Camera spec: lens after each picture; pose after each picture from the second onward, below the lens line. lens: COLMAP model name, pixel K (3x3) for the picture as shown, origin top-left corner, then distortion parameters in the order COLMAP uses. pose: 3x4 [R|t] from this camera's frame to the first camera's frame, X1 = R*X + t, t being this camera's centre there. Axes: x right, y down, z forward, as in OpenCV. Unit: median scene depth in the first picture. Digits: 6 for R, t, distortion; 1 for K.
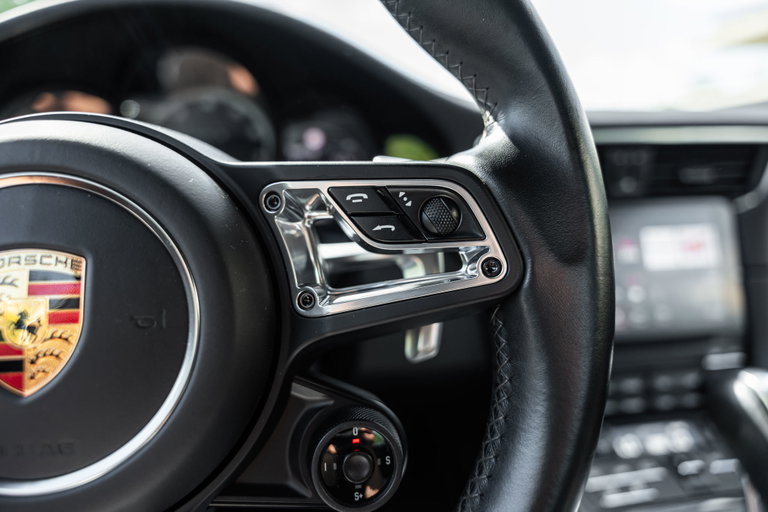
lens RADIAL K [[521.7, 0, 384.0], [0, 521.7, 256.0], [0, 0, 1]] dist [-0.000210, -0.004496]
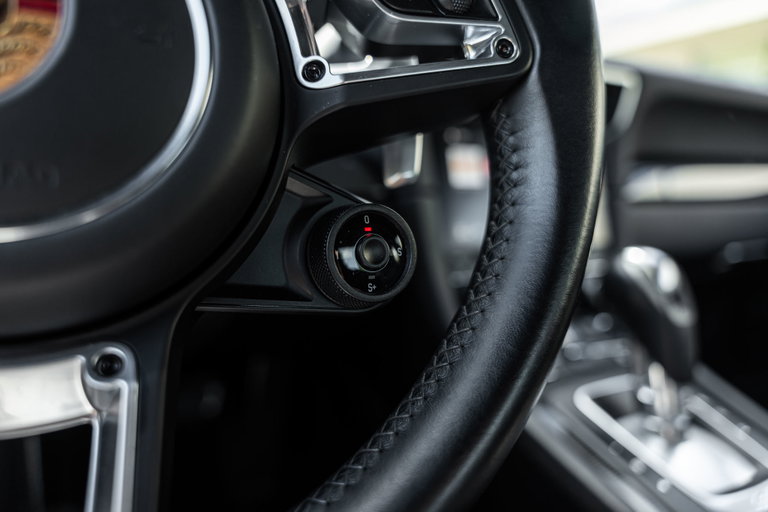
lens RADIAL K [[521.7, 0, 384.0], [0, 521.7, 256.0], [0, 0, 1]] dist [-0.000210, -0.004496]
pose [[0.954096, -0.002879, 0.299486, -0.291542], [0.006868, 0.999901, -0.012268, 0.397840], [-0.299421, 0.013762, 0.954022, 0.108026]]
